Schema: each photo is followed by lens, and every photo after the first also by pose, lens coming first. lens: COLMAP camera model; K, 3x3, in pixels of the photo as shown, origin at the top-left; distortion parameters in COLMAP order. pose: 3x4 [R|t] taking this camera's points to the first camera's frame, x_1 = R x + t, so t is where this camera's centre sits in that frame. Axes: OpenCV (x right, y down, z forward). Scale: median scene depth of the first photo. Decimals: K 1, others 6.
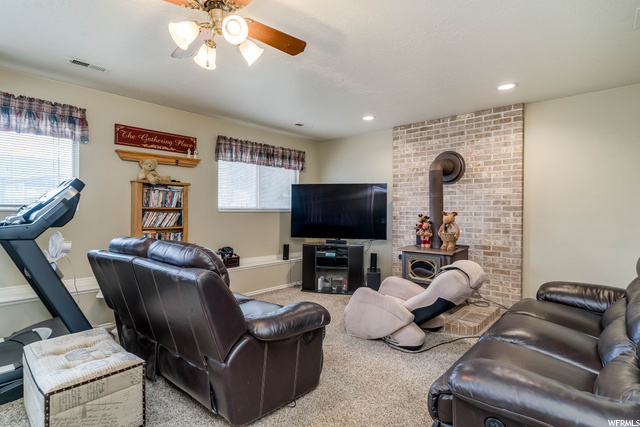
lens RADIAL K [[330.0, 0, 320.4], [0, 330.0, 211.8], [0, 0, 1]] dist [-0.009596, 0.003142]
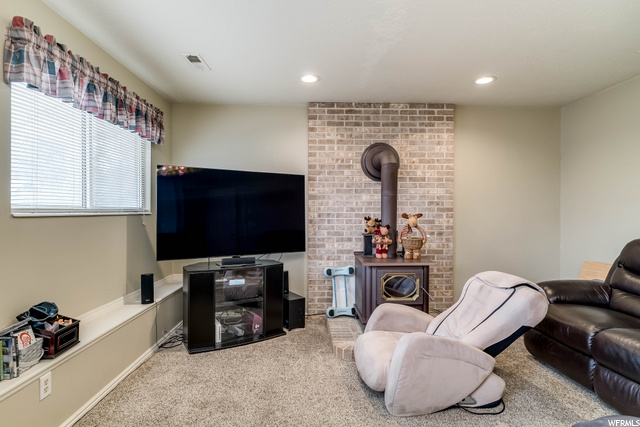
lens RADIAL K [[330.0, 0, 321.7], [0, 330.0, 212.9], [0, 0, 1]] dist [-0.009596, 0.003142]
pose [[0.722274, -0.005820, 0.691582, -0.309291], [0.002576, 0.999980, 0.005725, -0.006069], [-0.691602, -0.002353, 0.722275, 0.468661]]
